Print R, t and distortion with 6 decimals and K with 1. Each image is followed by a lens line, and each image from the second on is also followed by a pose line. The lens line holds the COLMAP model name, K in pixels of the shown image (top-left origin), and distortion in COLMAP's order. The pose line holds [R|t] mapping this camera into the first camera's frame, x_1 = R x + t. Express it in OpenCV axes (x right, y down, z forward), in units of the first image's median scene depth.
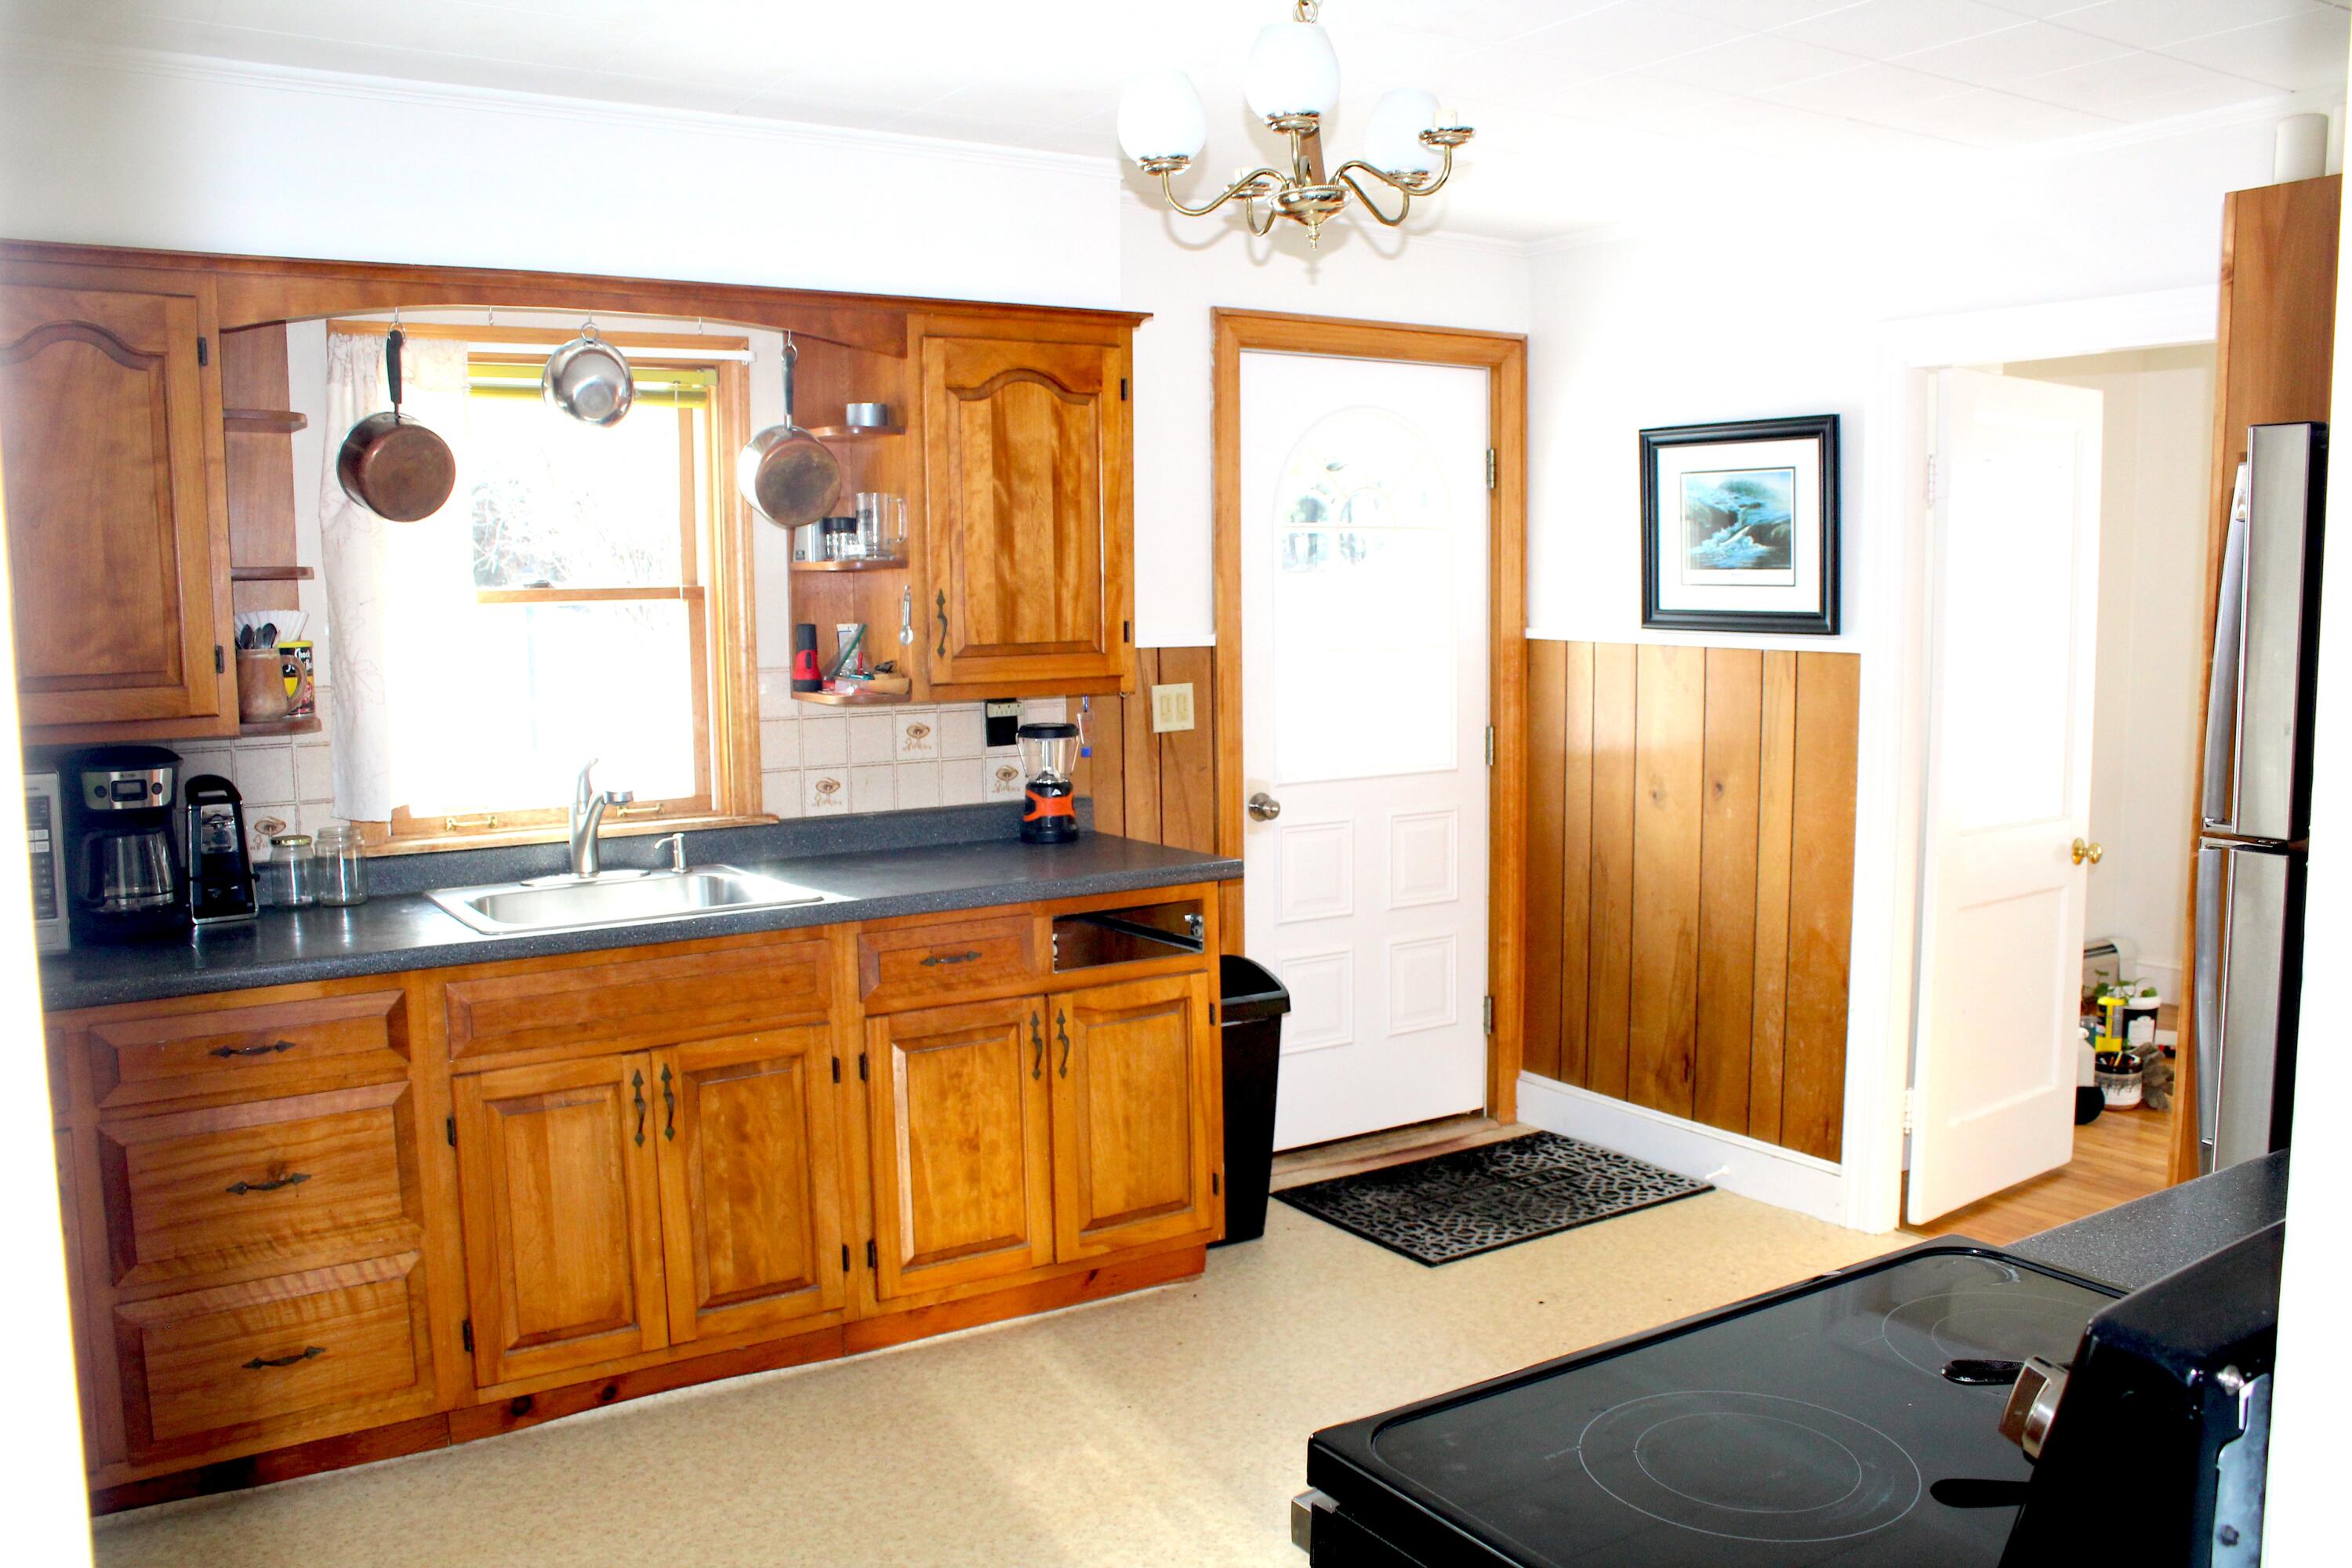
lens RADIAL K [[1980.8, 0, 1174.5], [0, 1980.8, 785.4], [0, 0, 1]] dist [-0.165387, 0.146570]
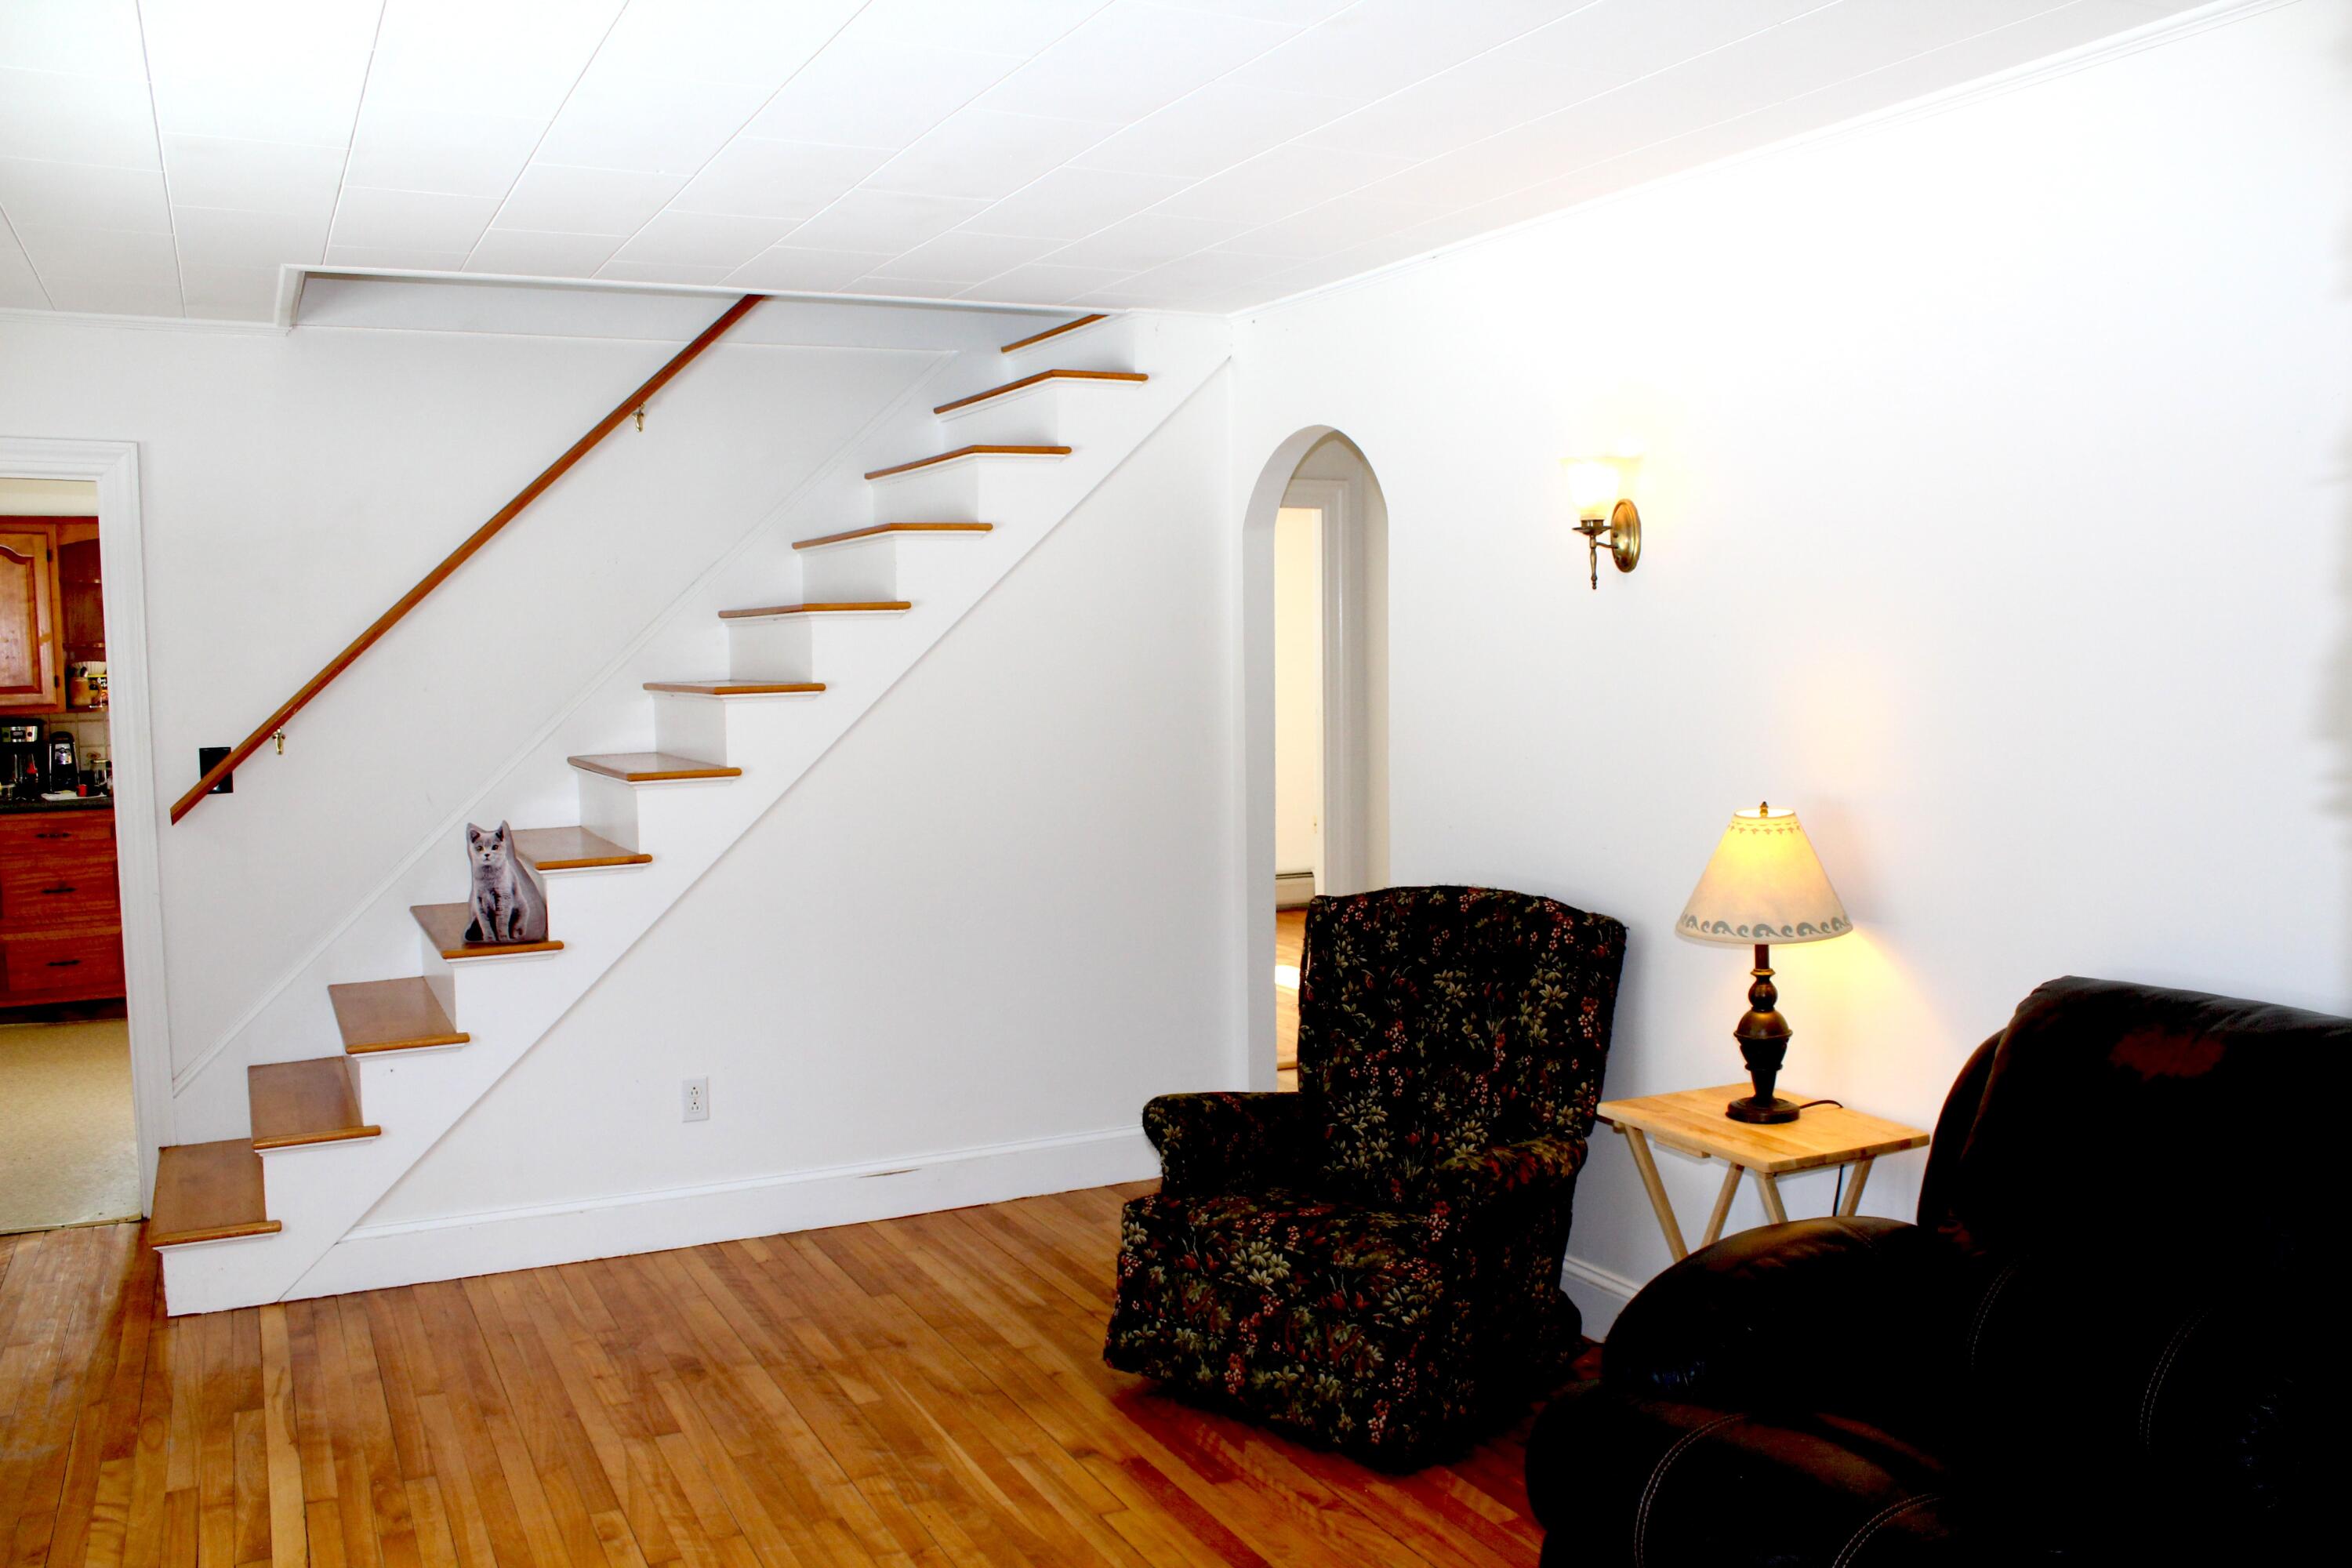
lens RADIAL K [[1980.8, 0, 1178.8], [0, 1980.8, 788.5], [0, 0, 1]] dist [-0.165387, 0.146570]
pose [[0.991017, 0.001208, -0.133732, 1.243893], [-0.004550, 0.999685, -0.024685, 0.123689], [0.133660, 0.025071, 0.990710, -1.204509]]
